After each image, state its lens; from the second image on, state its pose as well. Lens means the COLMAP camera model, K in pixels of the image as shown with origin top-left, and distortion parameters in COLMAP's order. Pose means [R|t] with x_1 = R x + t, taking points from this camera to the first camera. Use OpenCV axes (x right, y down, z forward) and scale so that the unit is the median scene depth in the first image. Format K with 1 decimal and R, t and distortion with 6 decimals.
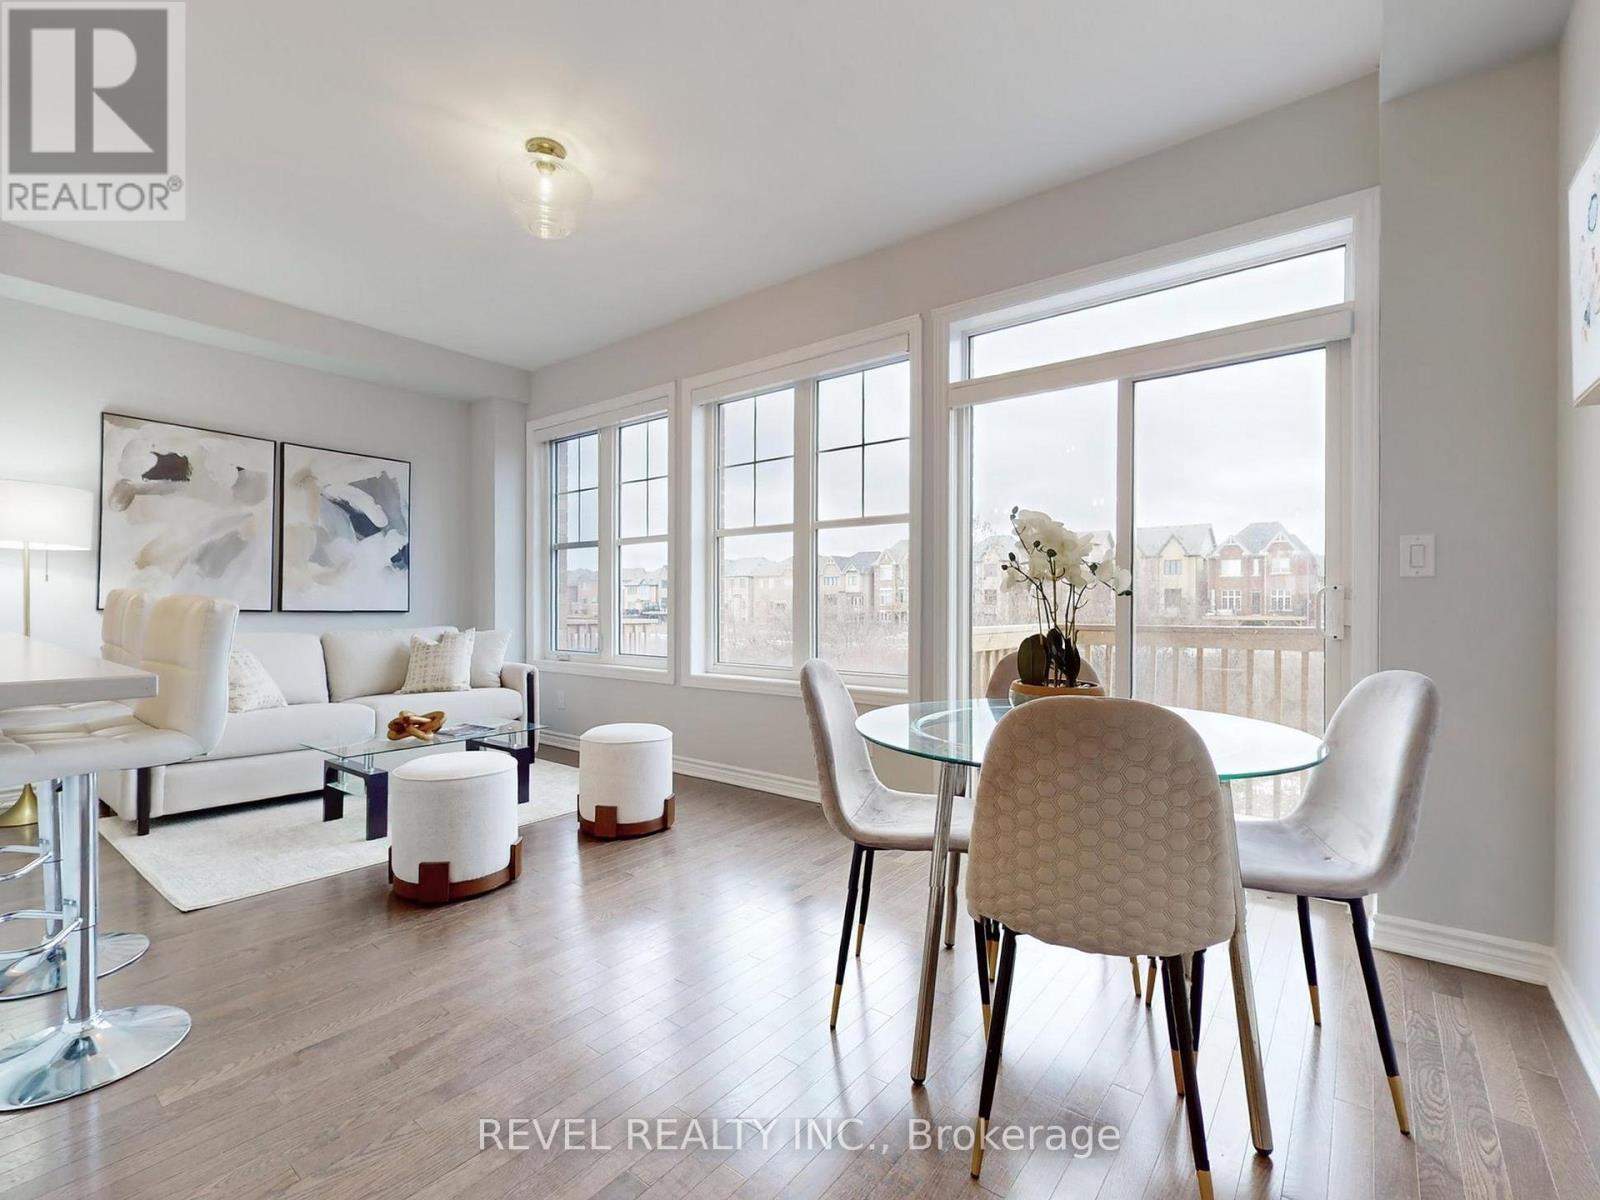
lens RADIAL K [[733.3, 0, 769.7], [0, 733.3, 616.5], [0, 0, 1]] dist [-0.009239, 0.002748]
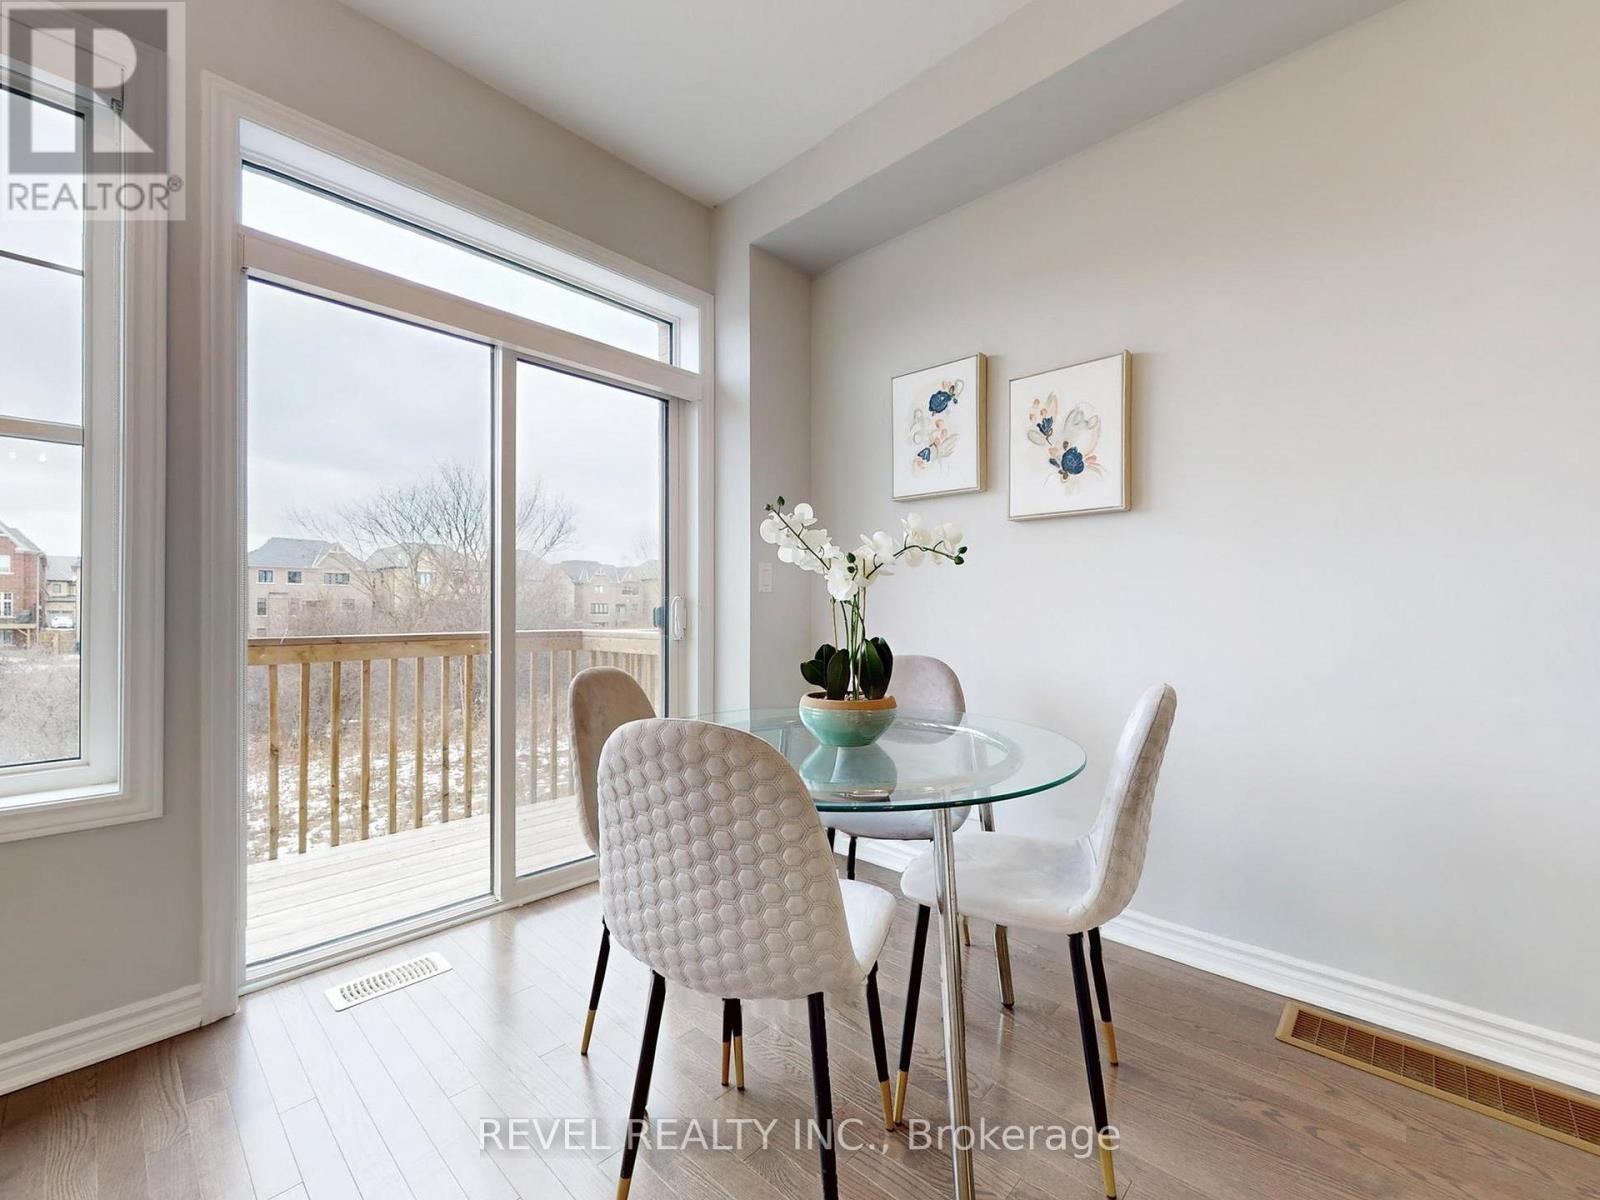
lens RADIAL K [[665.7, 0, 809.9], [0, 665.7, 602.6], [0, 0, 1]] dist [0.000523, -0.000497]
pose [[0.051010, 0.008998, 0.998658, -0.170453], [0.018198, 0.999785, -0.009938, -0.007435], [-0.998532, 0.018681, 0.050836, 0.374818]]
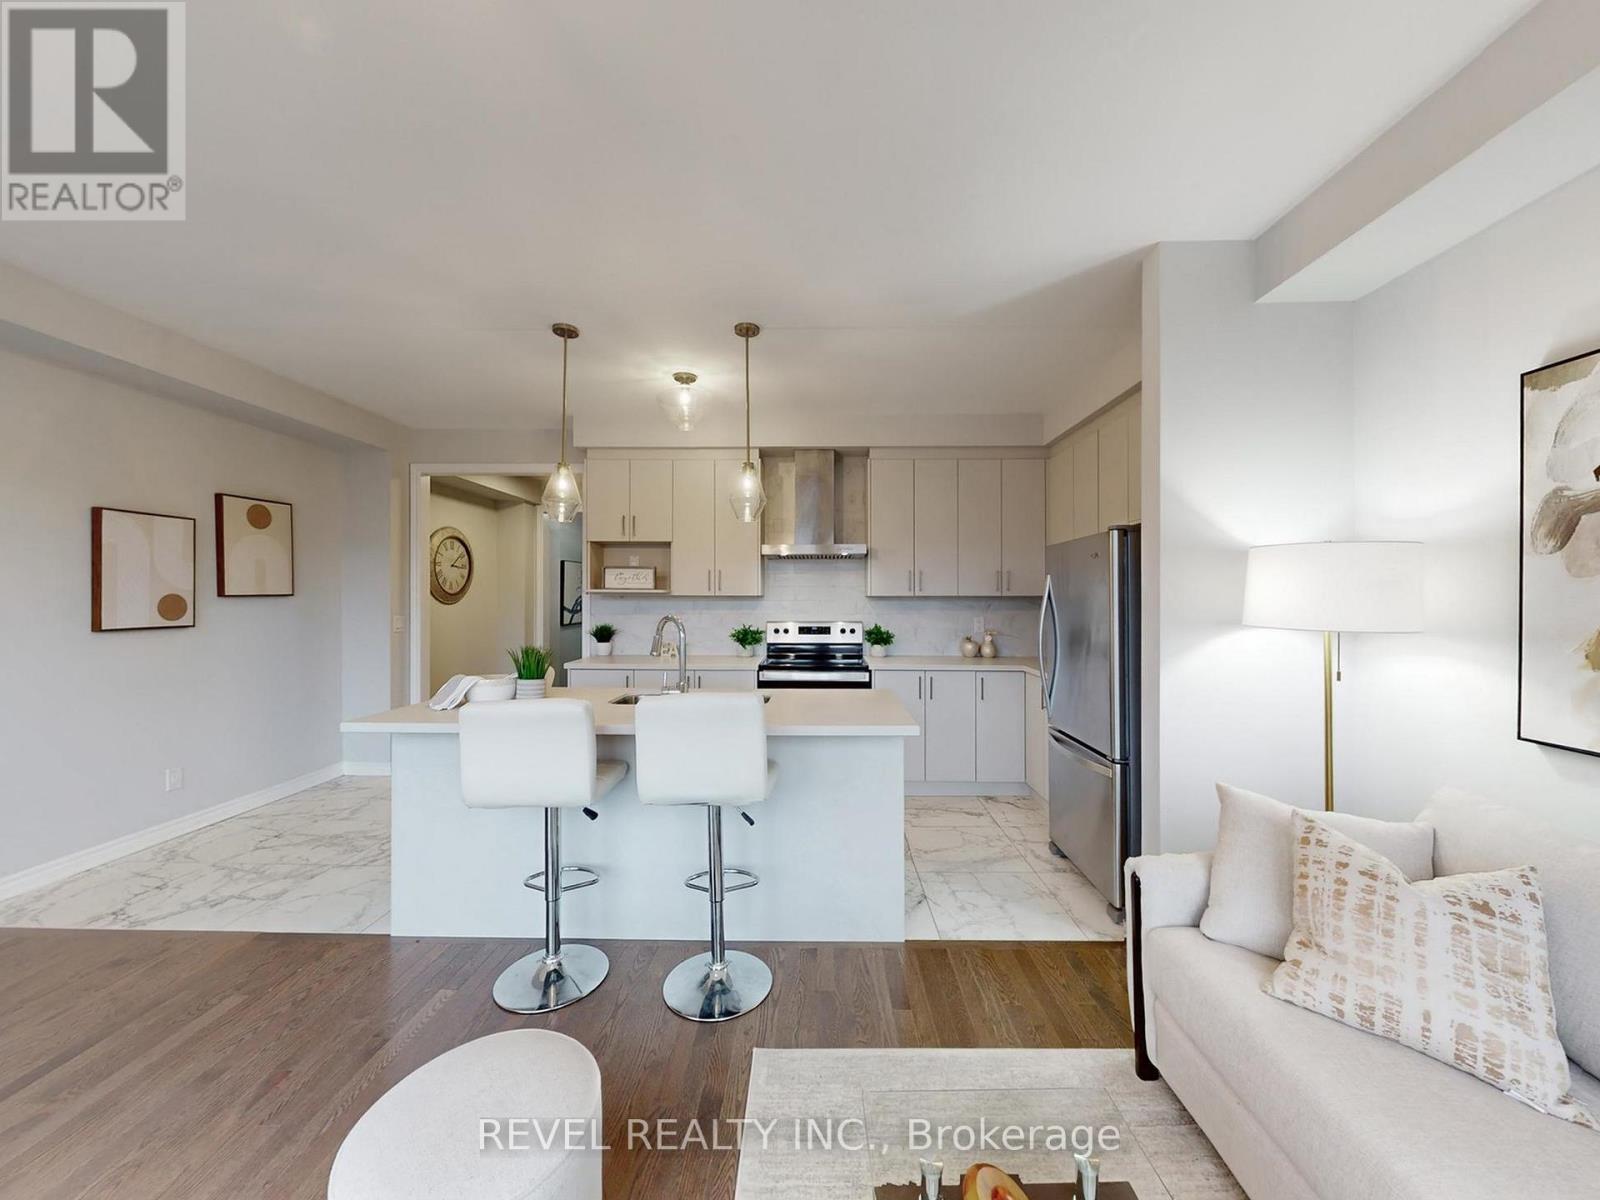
lens RADIAL K [[582.8, 0, 811.5], [0, 582.8, 596.9], [0, 0, 1]] dist [0.002598, 0.000288]
pose [[-0.771275, -0.008142, -0.636450, -0.202598], [-0.014878, 0.999876, 0.005238, -0.093756], [0.636328, 0.013509, -0.771300, 0.856586]]
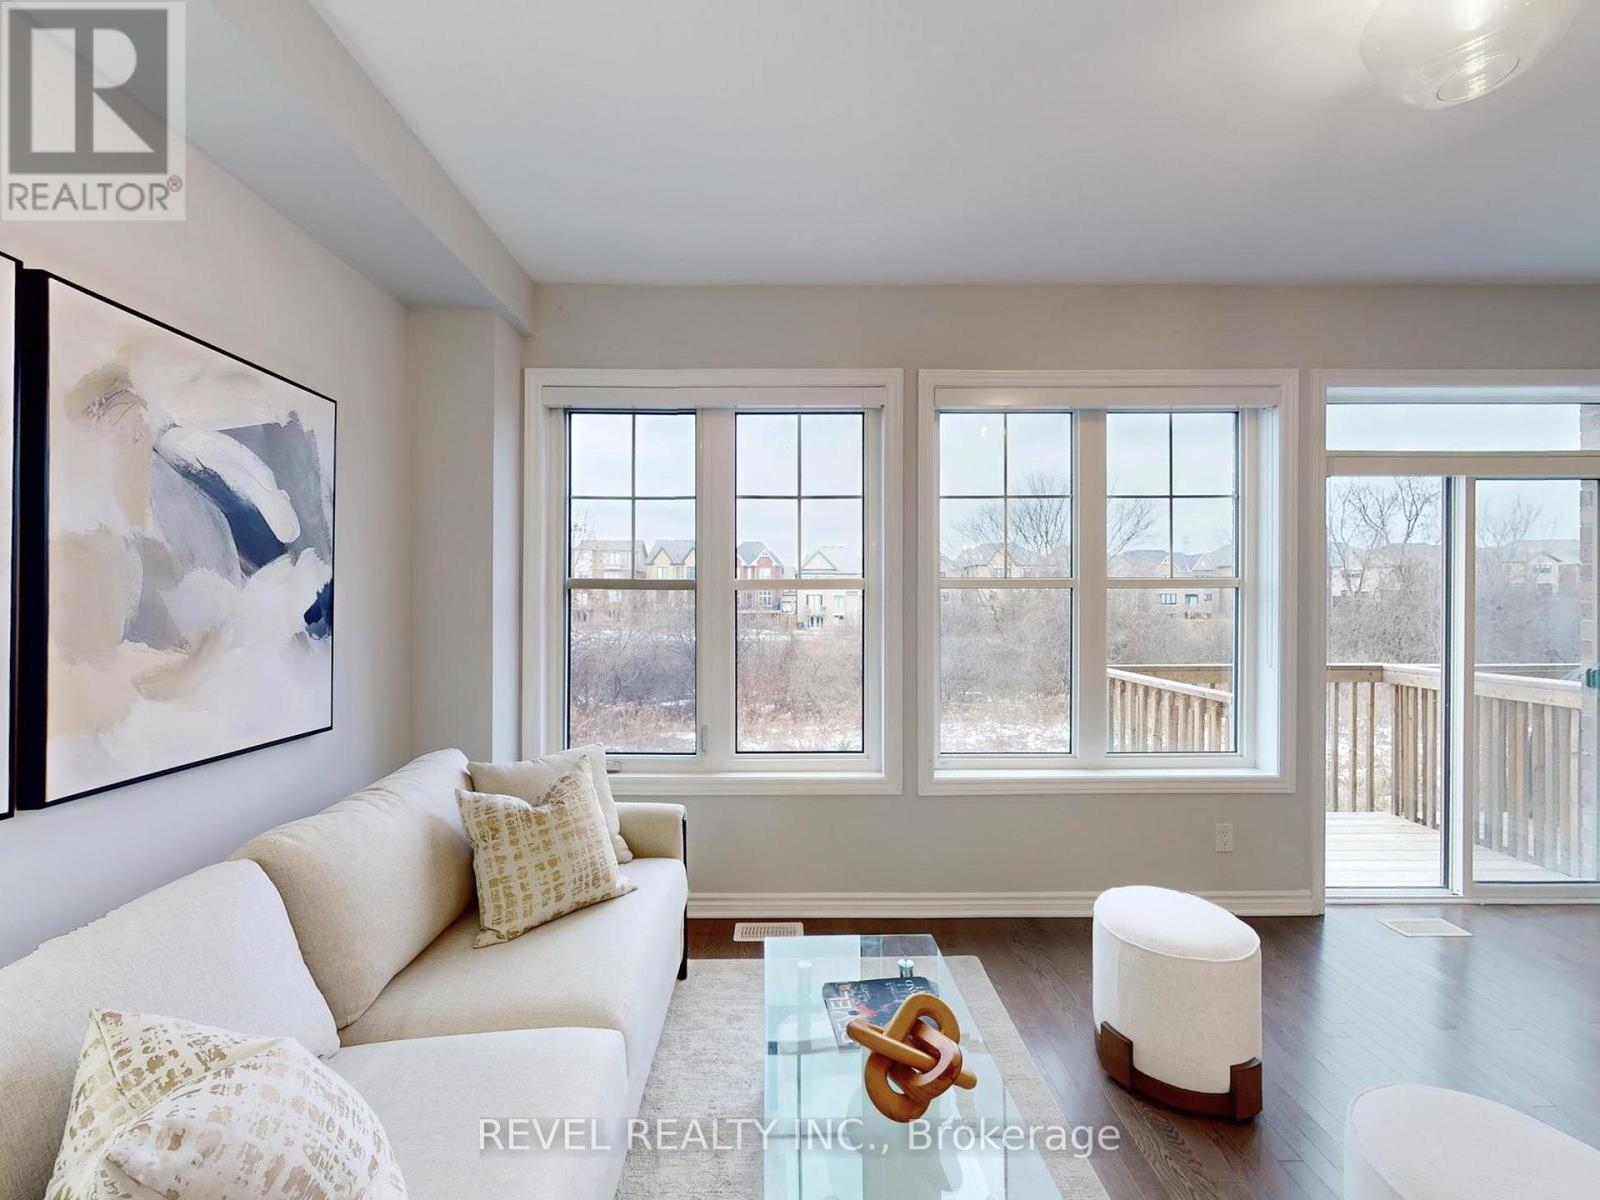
lens RADIAL K [[638.3, 0, 785.0], [0, 638.3, 600.7], [0, 0, 1]] dist [-0.000413, -0.000990]
pose [[0.765401, -0.005479, 0.643530, -0.599749], [0.014332, 0.999861, -0.008534, -0.088733], [-0.643394, 0.015755, 0.765373, 0.582242]]
